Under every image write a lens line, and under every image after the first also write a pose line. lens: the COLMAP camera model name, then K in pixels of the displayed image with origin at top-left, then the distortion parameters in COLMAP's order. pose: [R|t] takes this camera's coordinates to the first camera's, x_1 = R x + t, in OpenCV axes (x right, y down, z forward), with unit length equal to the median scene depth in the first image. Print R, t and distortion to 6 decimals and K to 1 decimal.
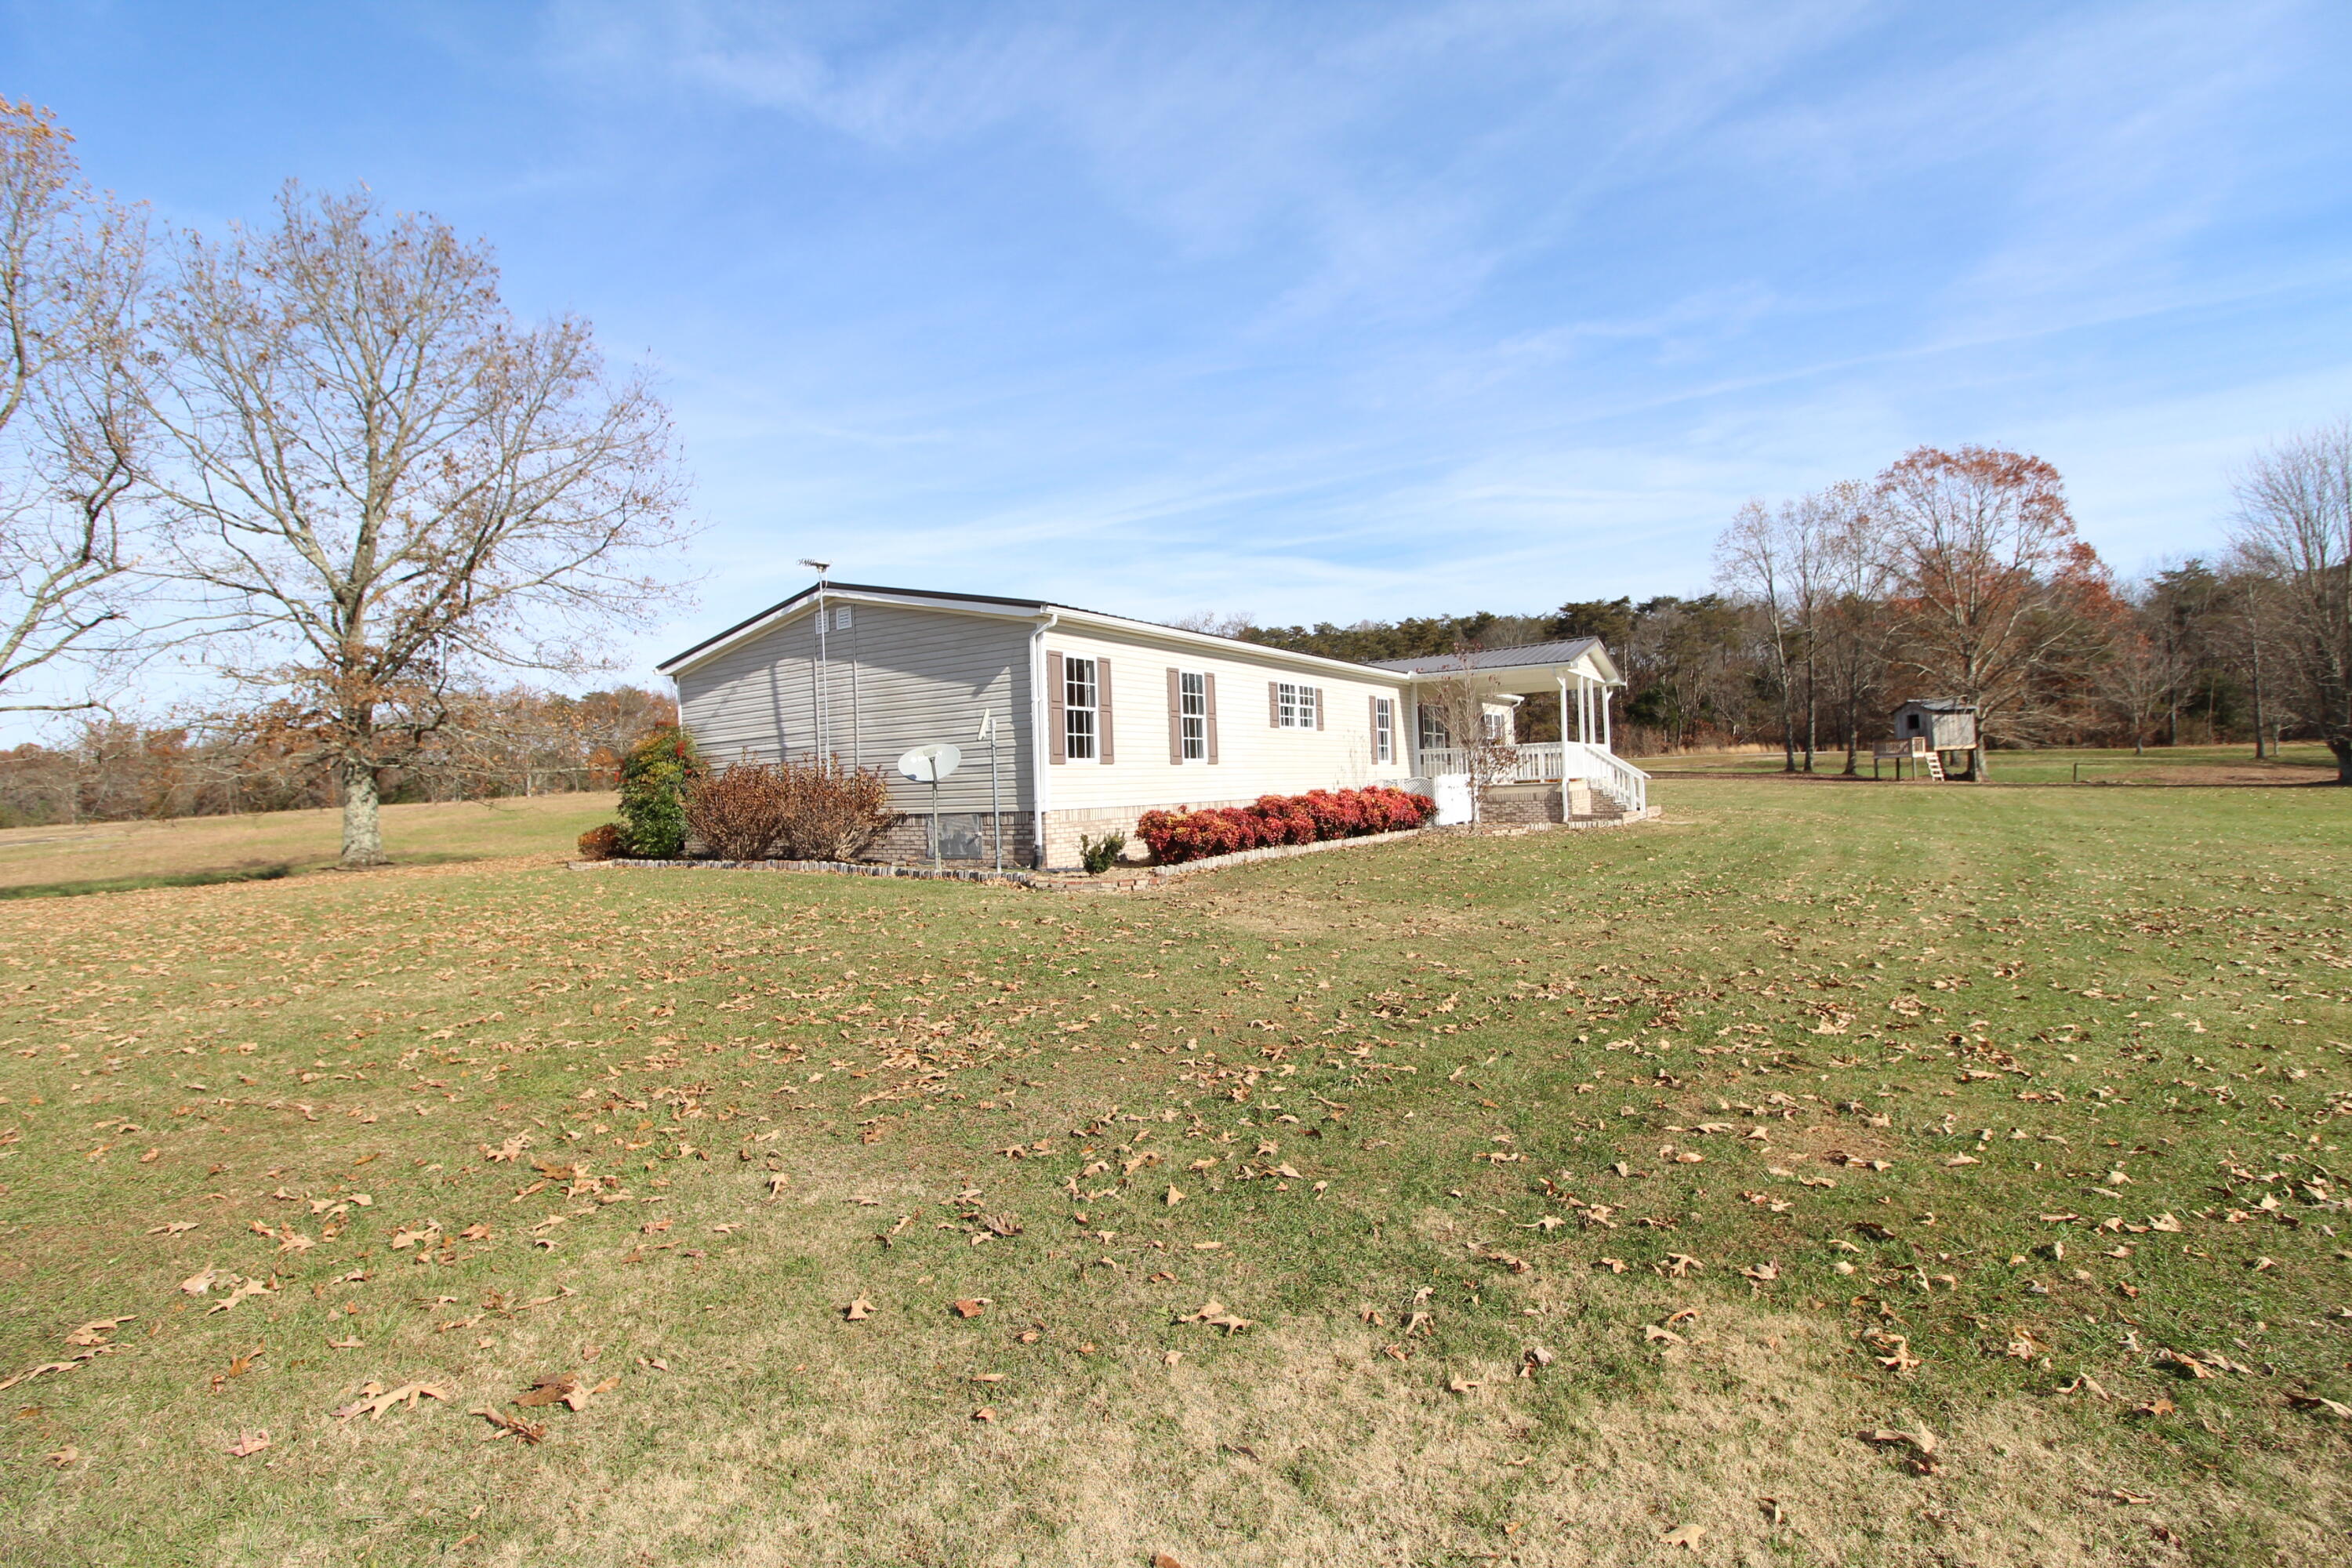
lens RADIAL K [[1075.2, 0, 1183.9], [0, 1075.2, 784.7], [0, 0, 1]] dist [-0.003416, -0.001297]
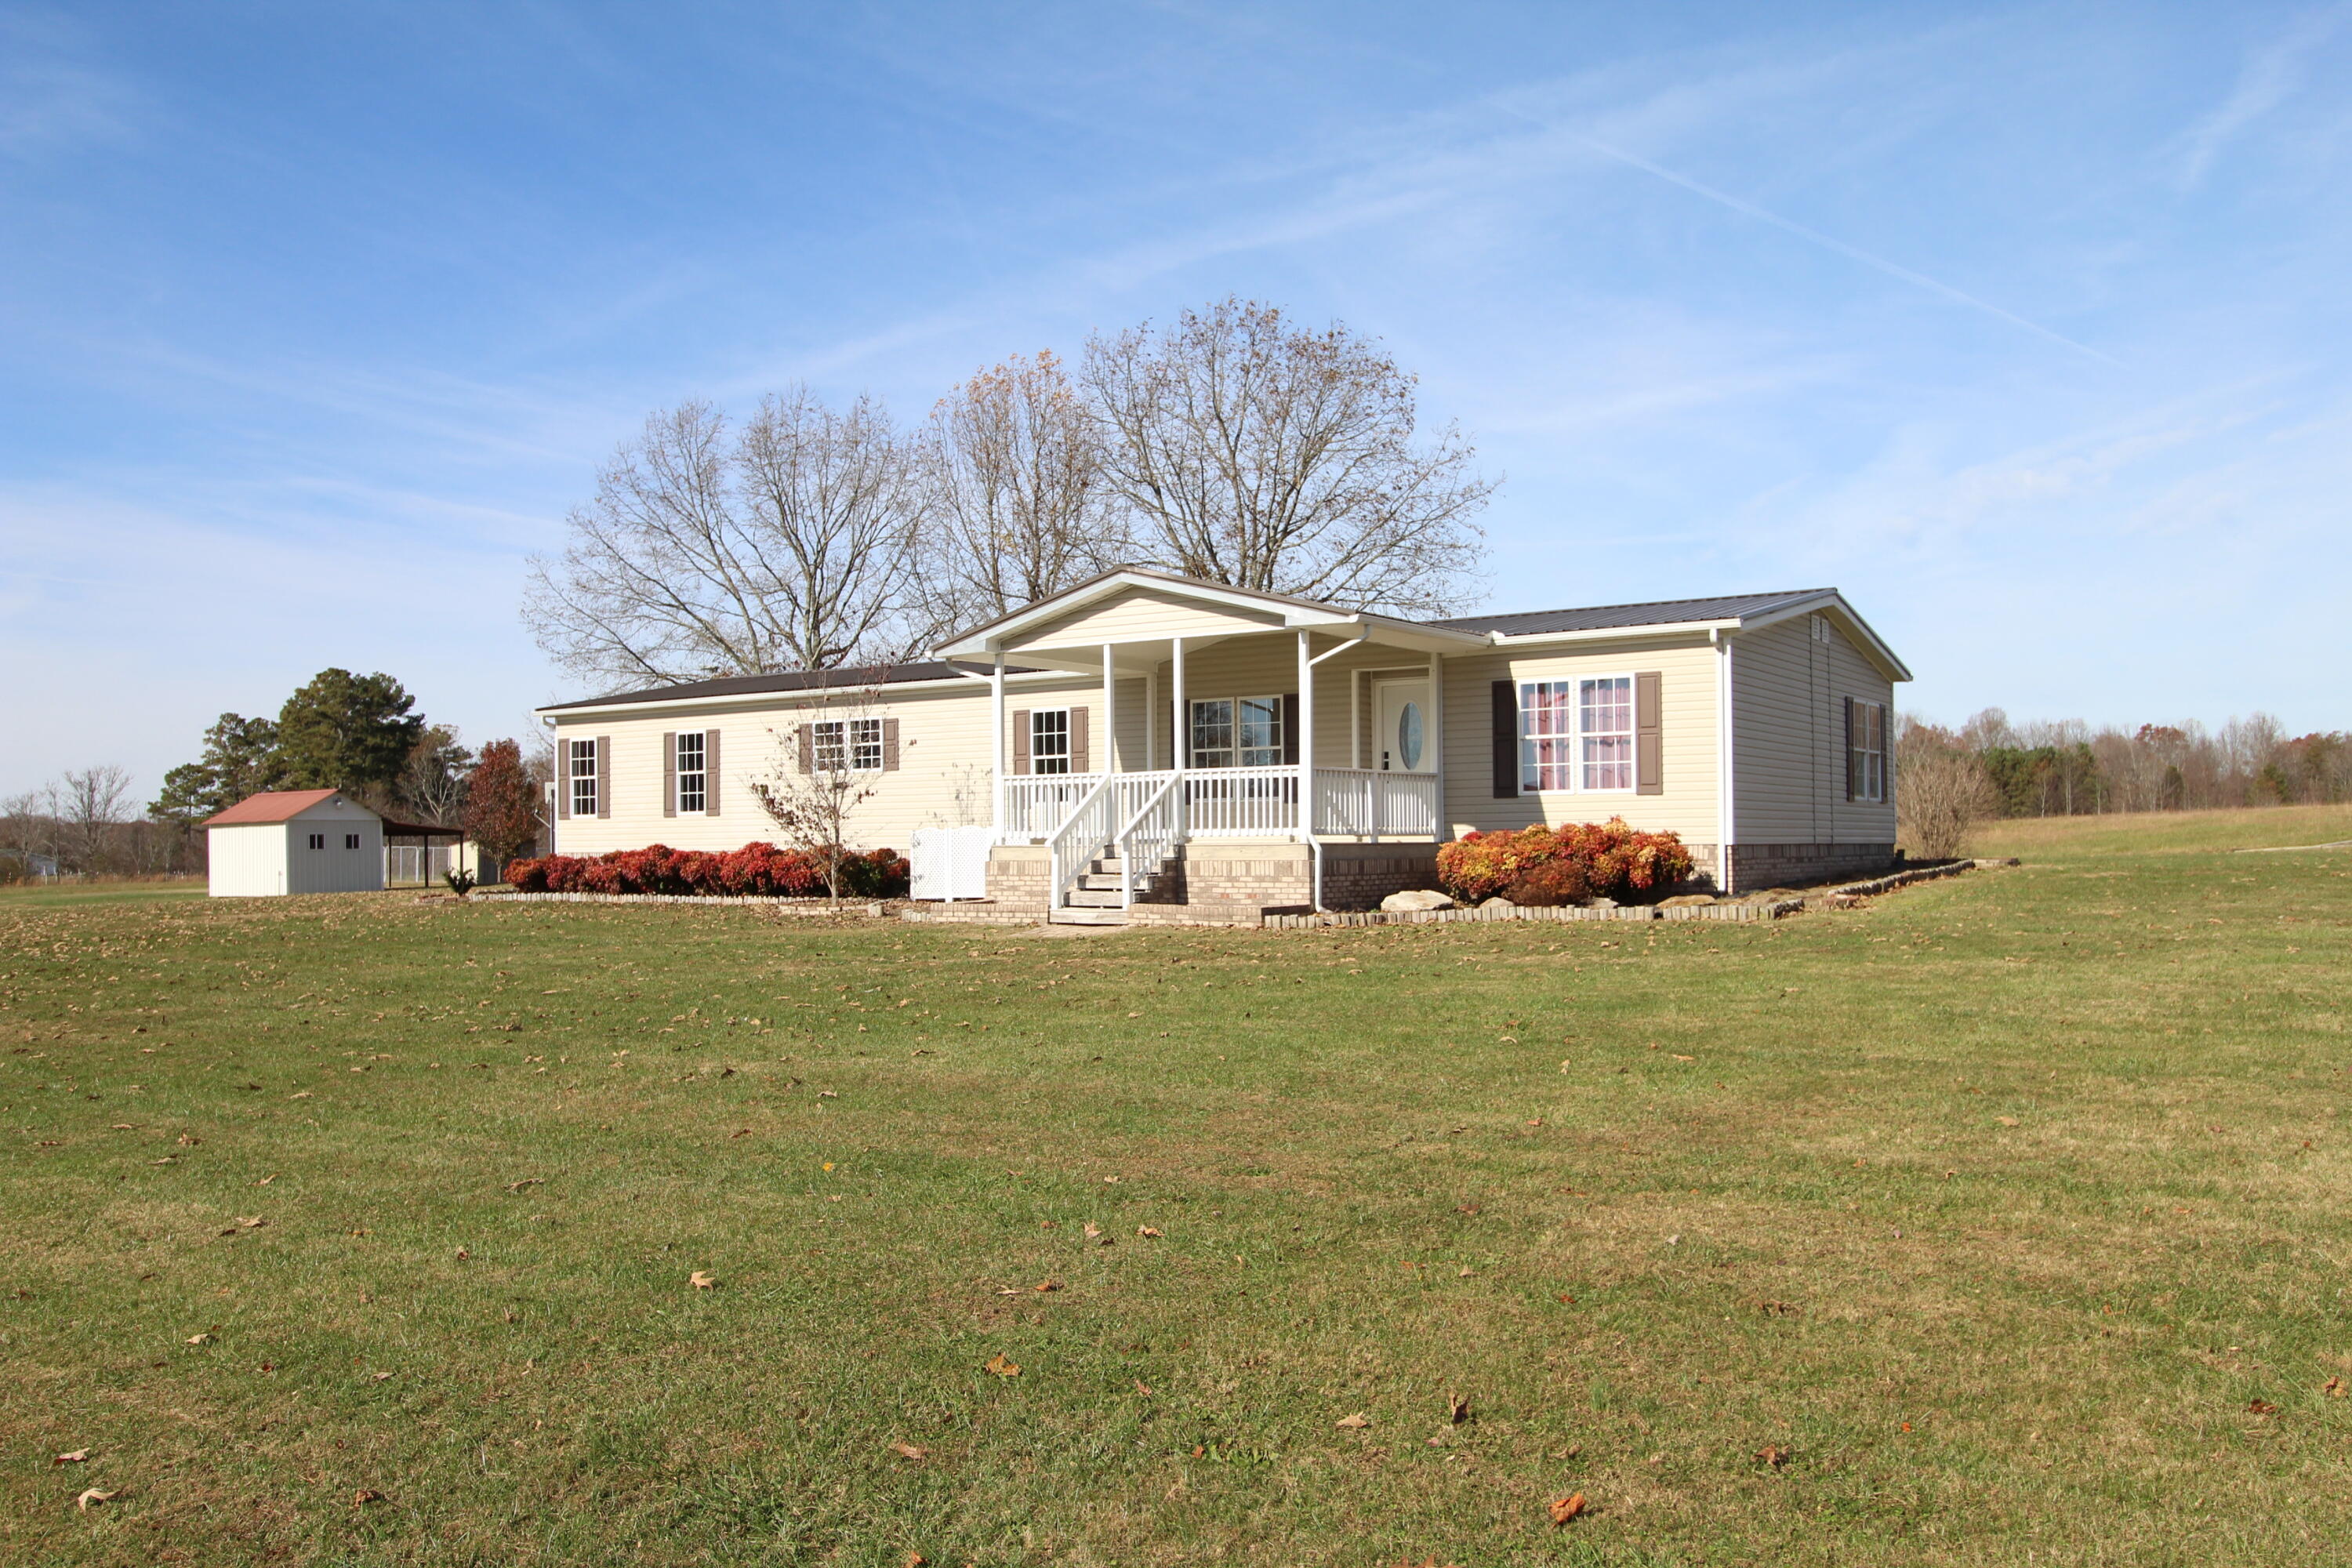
lens RADIAL K [[1827.3, 0, 1191.9], [0, 1827.3, 784.2], [0, 0, 1]] dist [0.004843, 0.010347]
pose [[-0.023014, -0.018545, -0.999563, 1.851151], [-0.000318, 0.999828, -0.018543, -0.017724], [0.999735, -0.000109, -0.023016, 1.551309]]
